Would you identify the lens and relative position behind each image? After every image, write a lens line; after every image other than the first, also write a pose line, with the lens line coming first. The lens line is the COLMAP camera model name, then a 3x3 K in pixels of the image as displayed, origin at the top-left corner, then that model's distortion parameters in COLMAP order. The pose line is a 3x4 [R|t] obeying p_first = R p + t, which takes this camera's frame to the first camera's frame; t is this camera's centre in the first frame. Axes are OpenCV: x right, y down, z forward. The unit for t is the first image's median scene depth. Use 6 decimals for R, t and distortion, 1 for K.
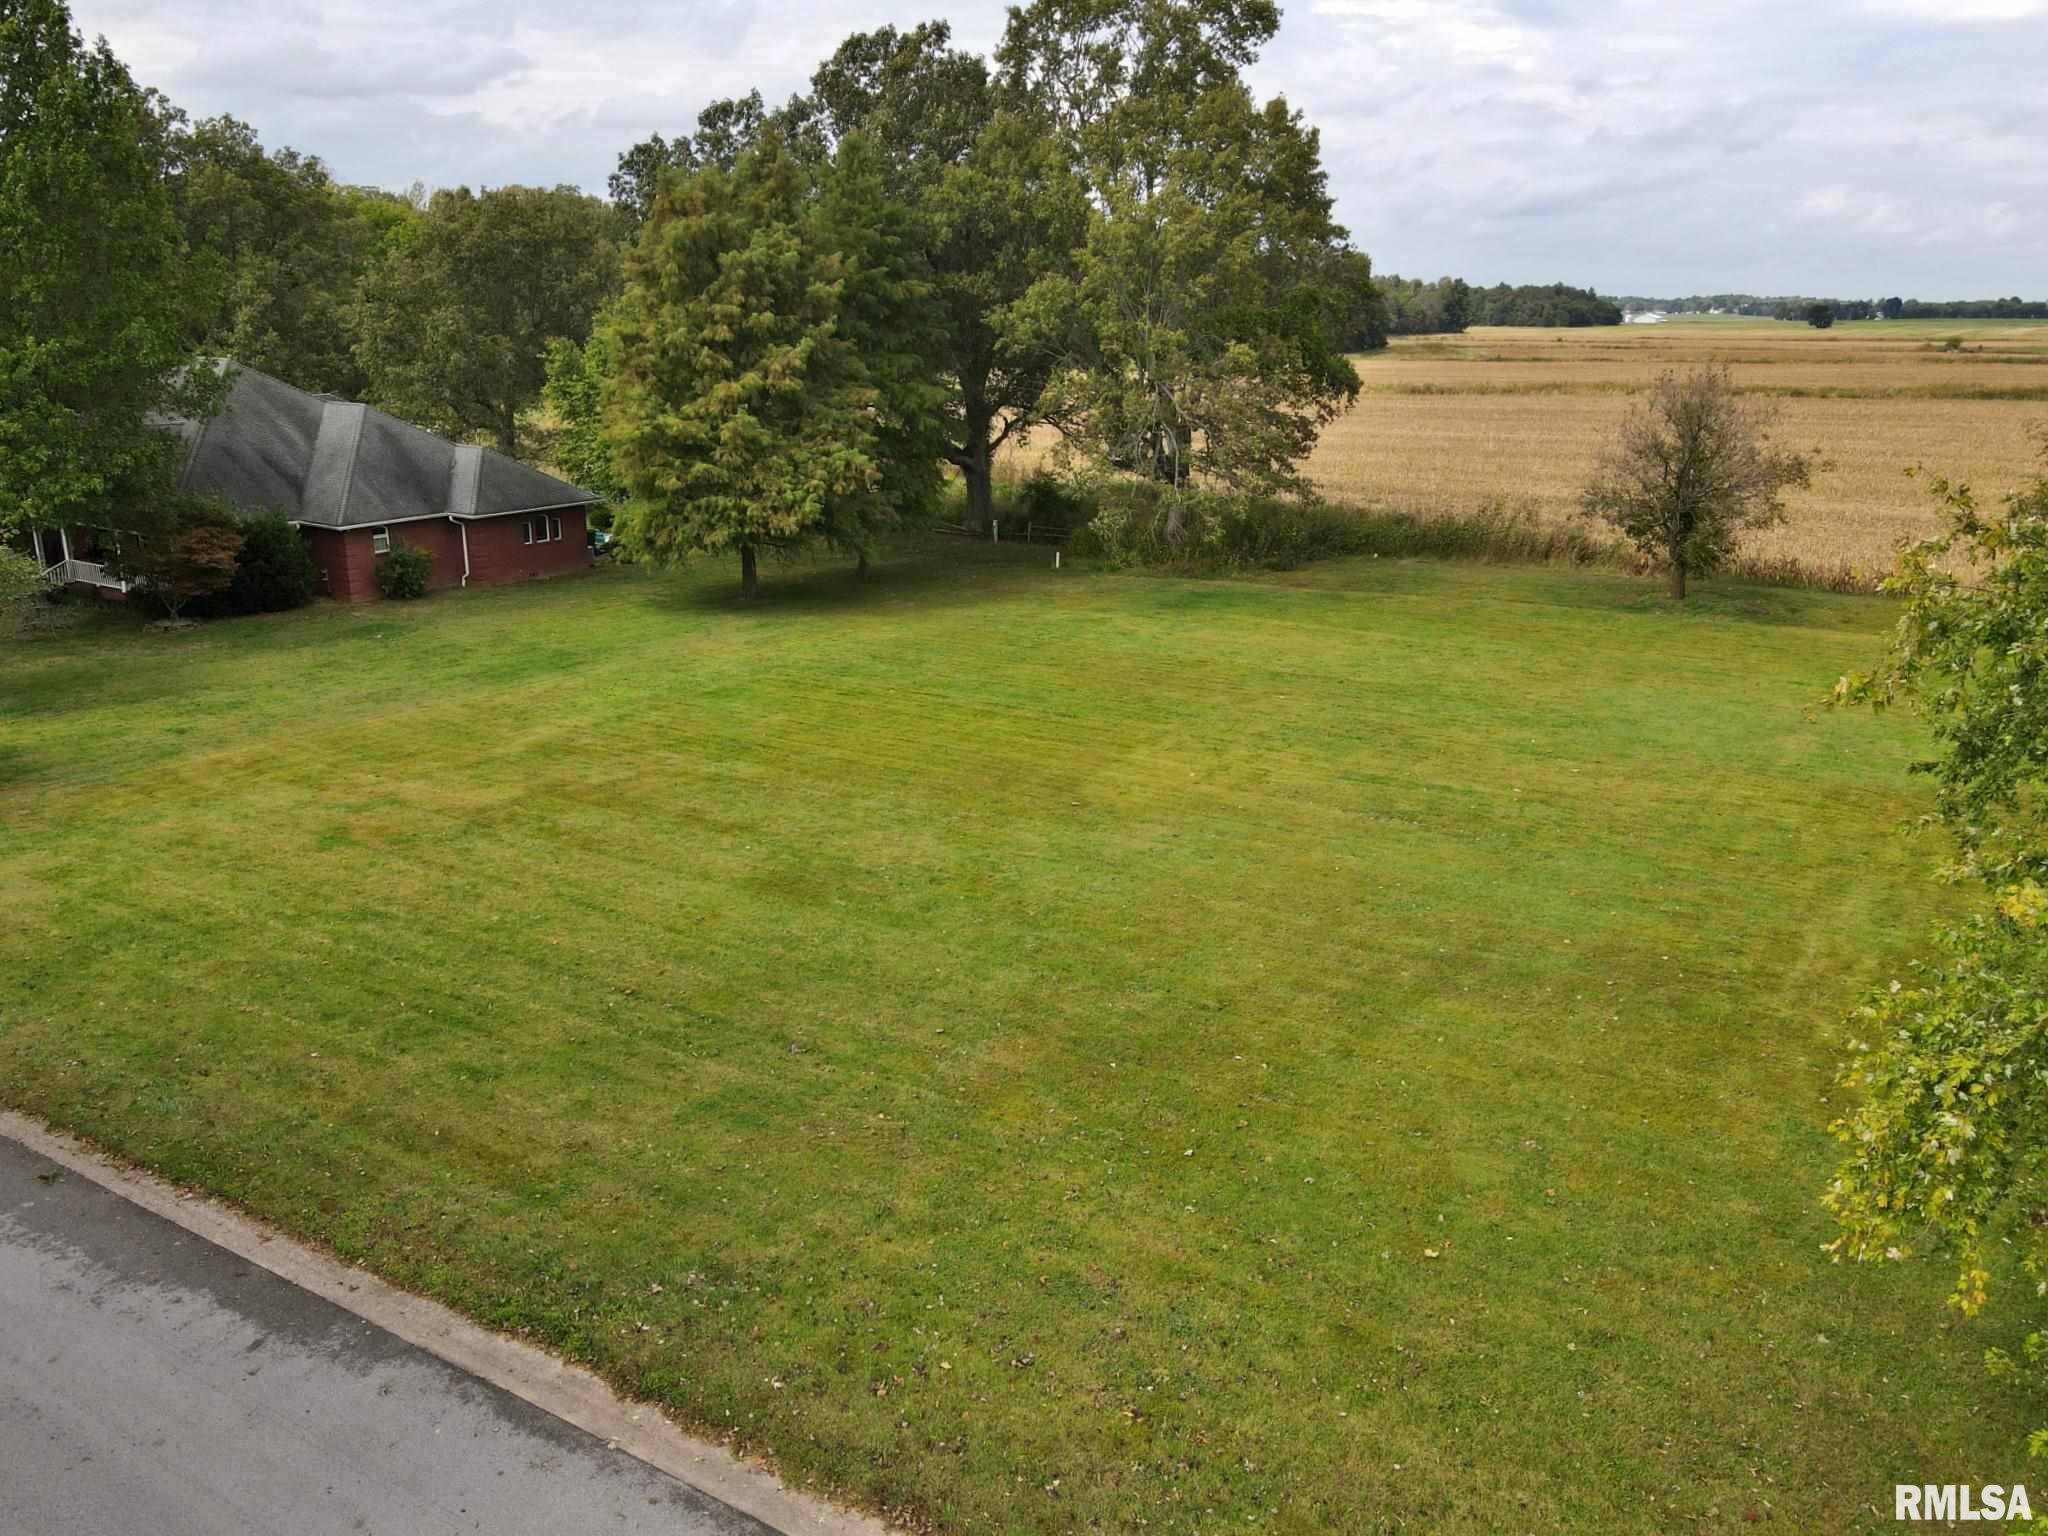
lens RADIAL K [[1507.2, 0, 1024.0], [0, 1507.2, 768.0], [0, 0, 1]] dist [0.014851, 0.012277]
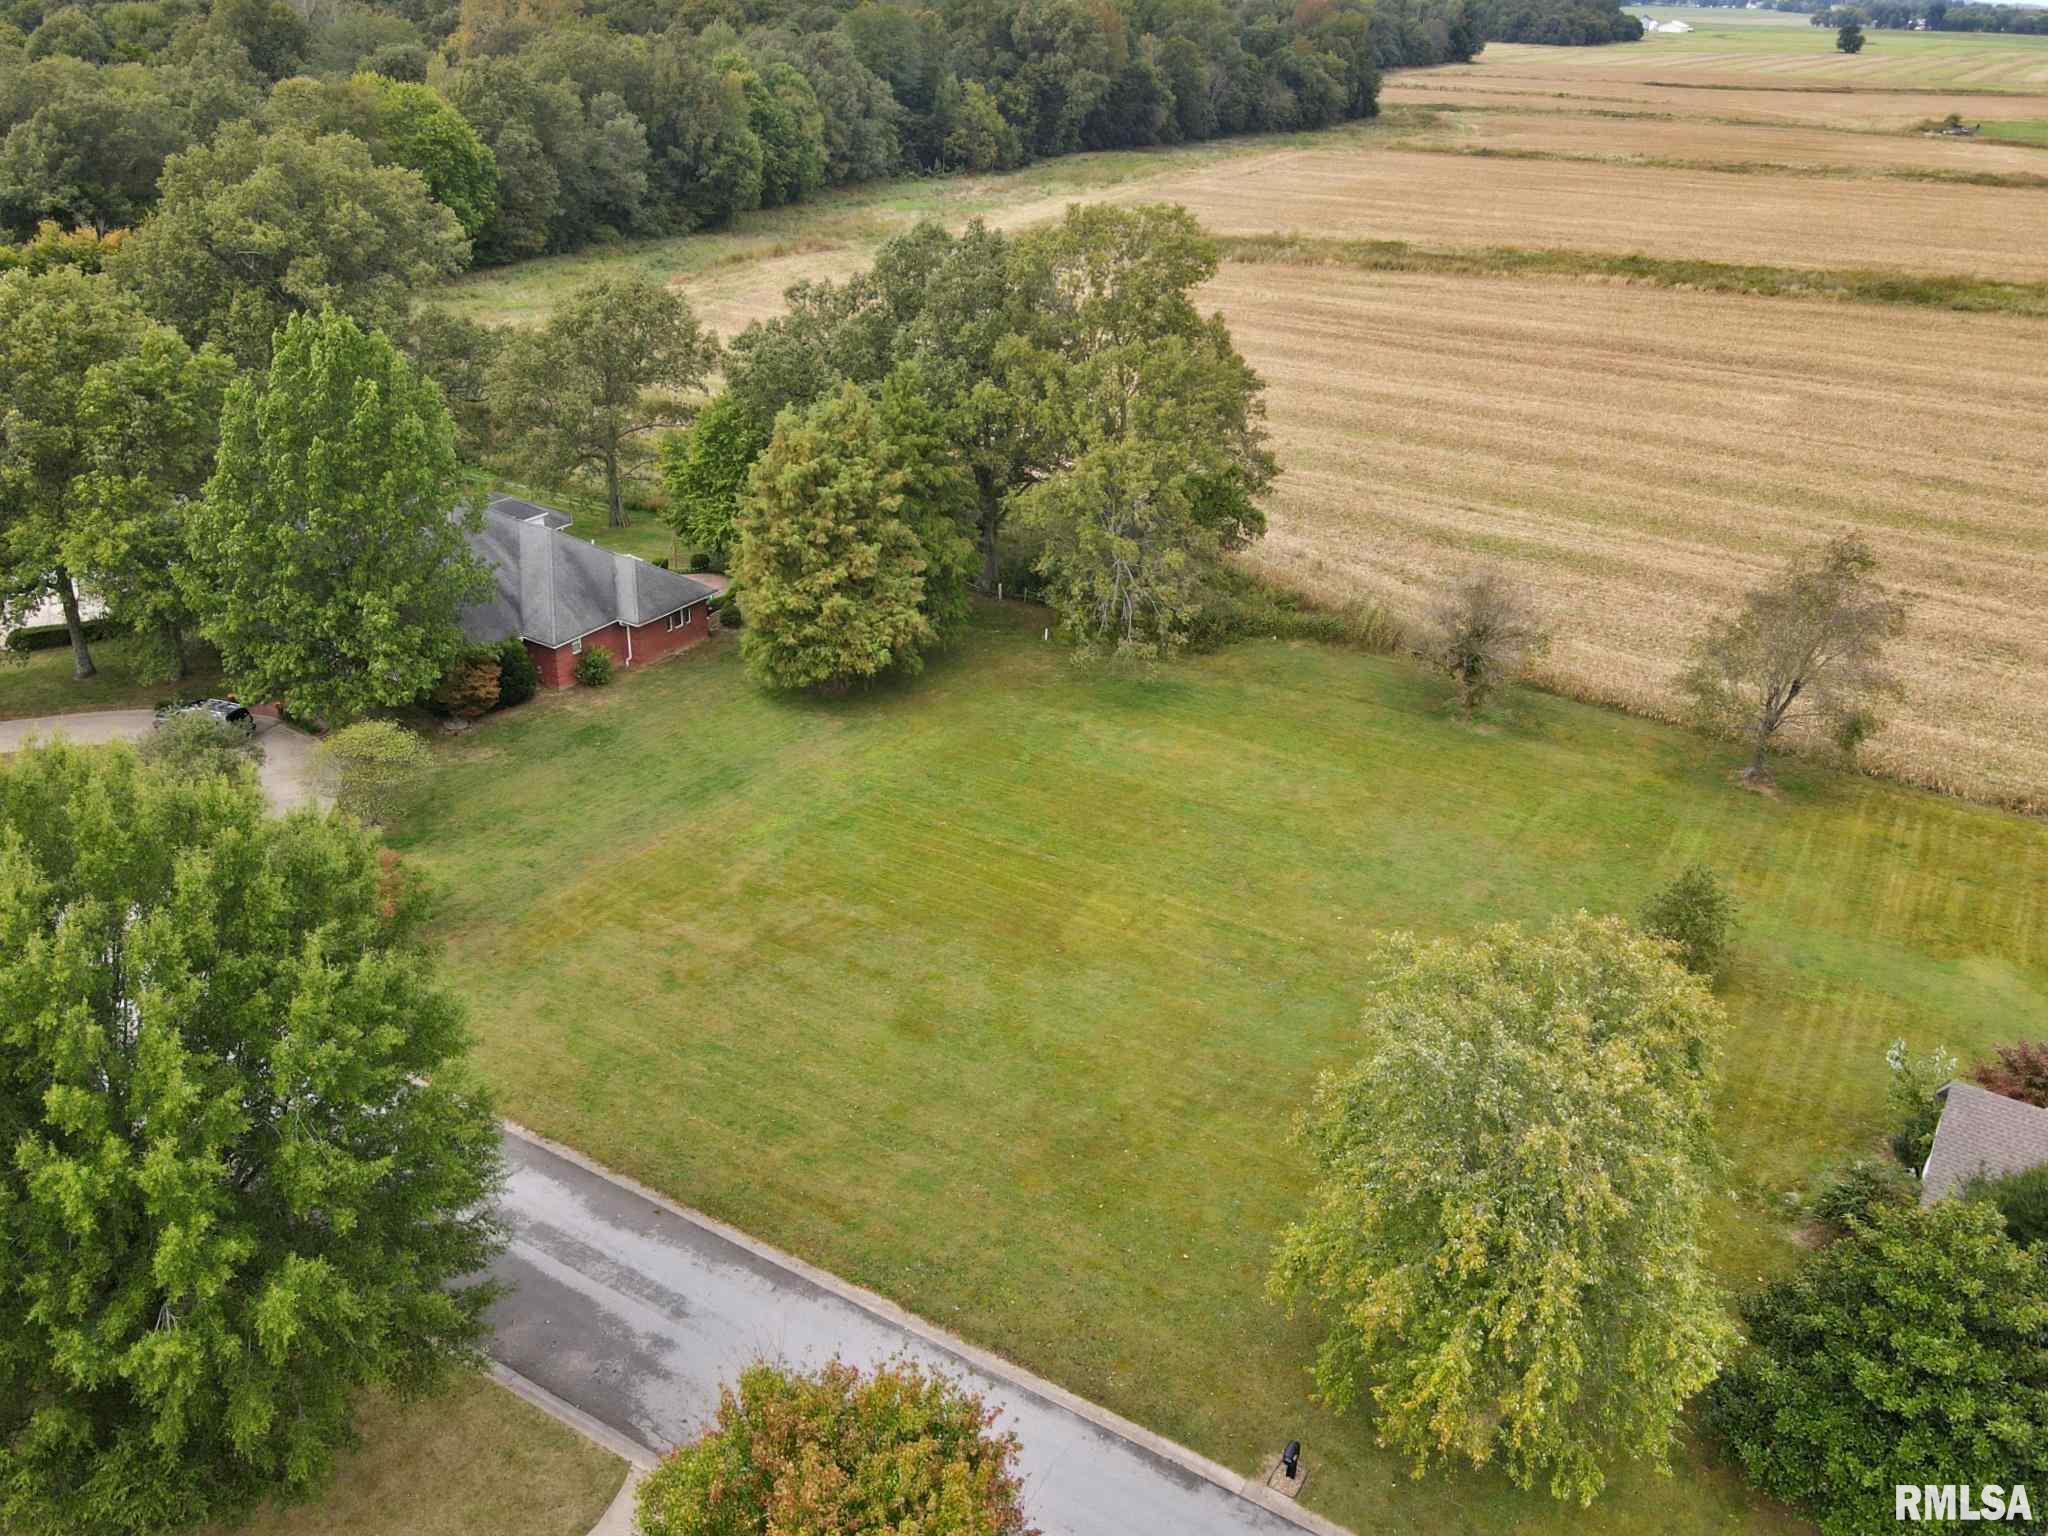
lens RADIAL K [[1663.3, 0, 992.1], [0, 1663.3, 625.3], [0, 0, 1]] dist [0.014675, 0.004476]
pose [[0.999965, 0.007503, -0.003692, -0.044634], [-0.007048, 0.993813, 0.110839, -0.643052], [0.004501, -0.110809, 0.993831, -1.052897]]
